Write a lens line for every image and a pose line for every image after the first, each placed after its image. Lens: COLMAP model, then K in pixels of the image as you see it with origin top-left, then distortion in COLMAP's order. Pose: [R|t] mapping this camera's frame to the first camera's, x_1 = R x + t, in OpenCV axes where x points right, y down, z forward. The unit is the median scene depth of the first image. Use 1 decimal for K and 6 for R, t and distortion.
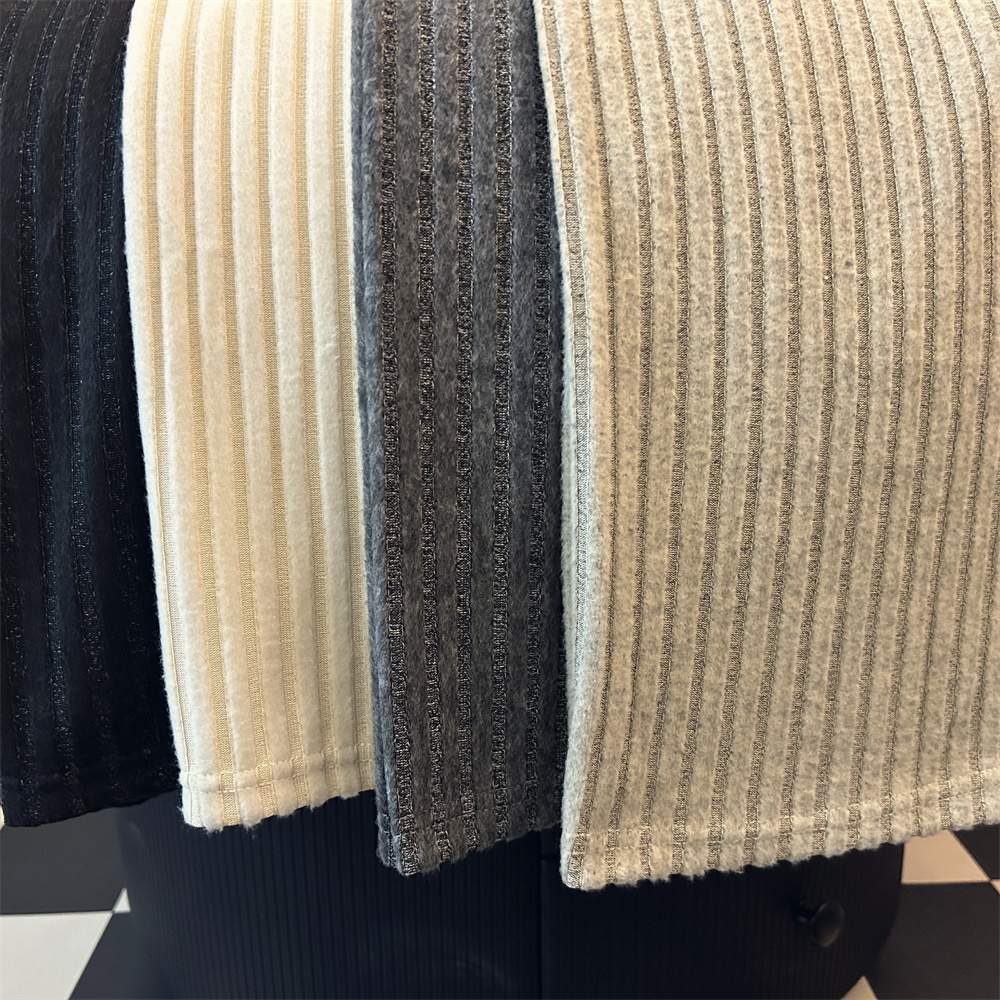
lens RADIAL K [[1012.7, 0, 492.6], [0, 1012.7, 500.4], [0, 0, 1]] dist [0.088137, -0.172290]
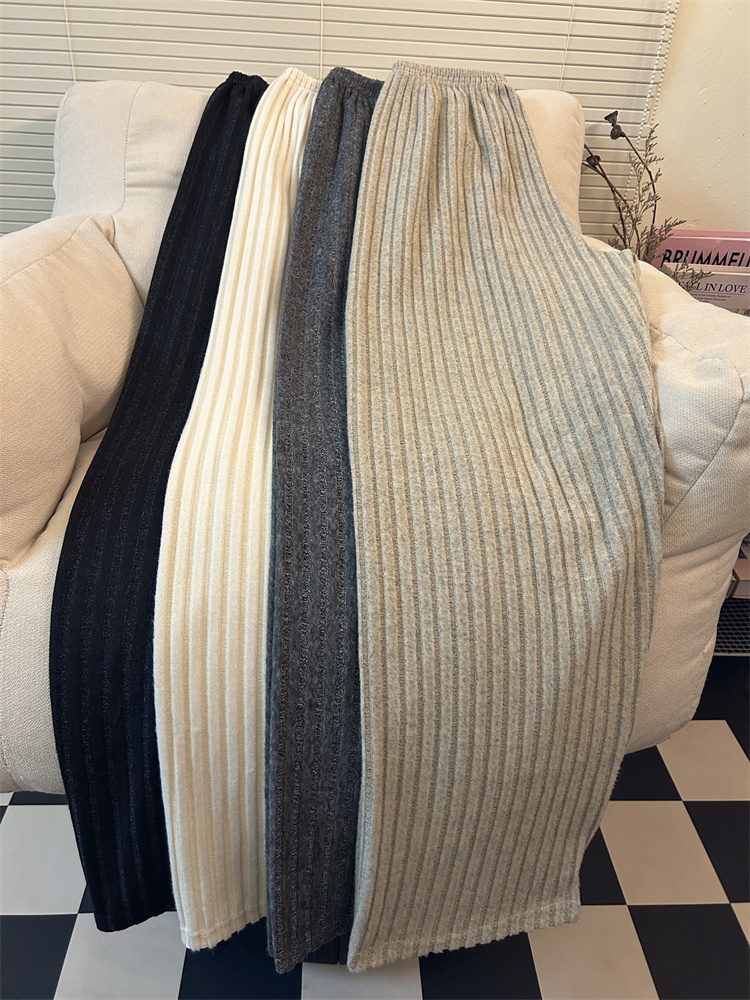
lens RADIAL K [[756.5, 0, 374.3], [0, 756.5, 497.2], [0, 0, 1]] dist [0.083138, -0.142437]
pose [[0.997117, 0.051508, 0.055717, -0.022762], [-0.064152, 0.964405, 0.256530, -1.109542], [-0.040520, -0.259365, 0.964929, -0.397002]]
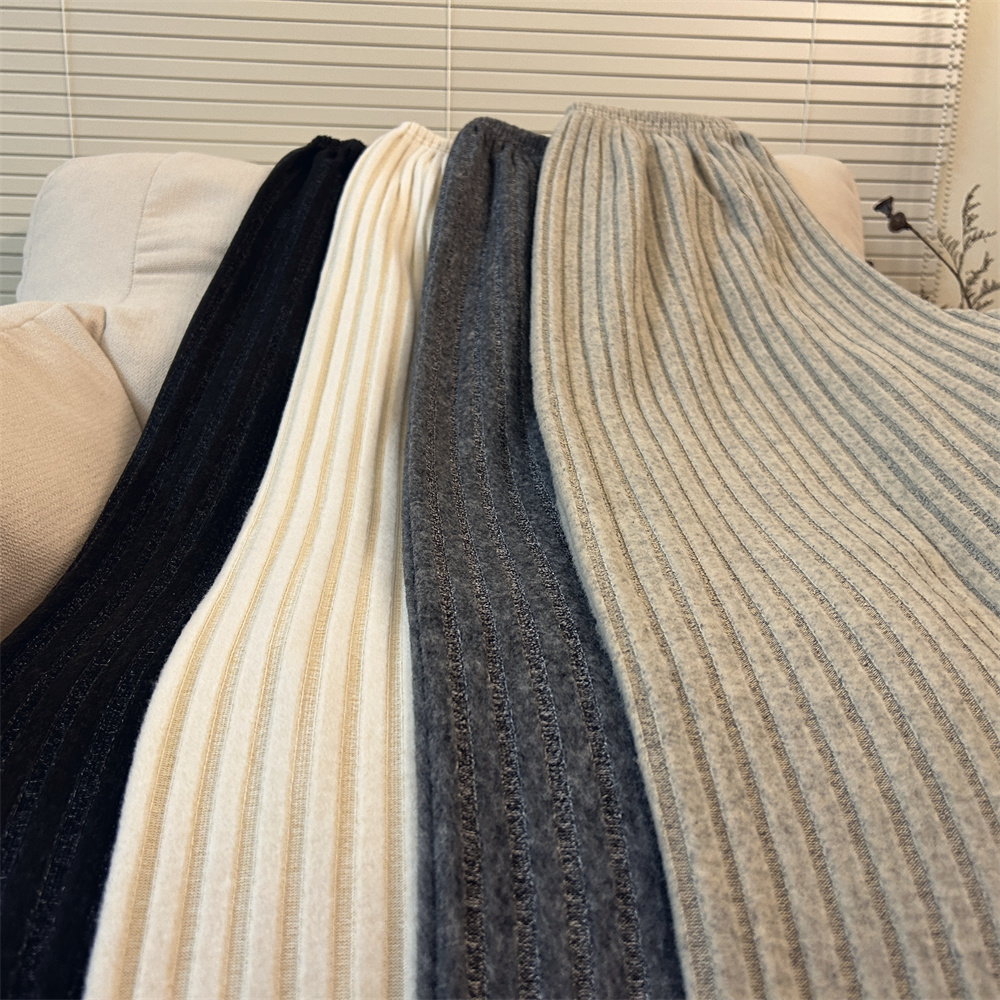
lens RADIAL K [[1005.9, 0, 507.3], [0, 1005.9, 521.2], [0, 0, 1]] dist [0.141808, -0.341212]
pose [[0.997682, 0.028002, 0.062021, -0.133354], [-0.023494, 0.997109, -0.072261, -0.793908], [-0.063866, 0.070636, 0.995456, 0.332601]]
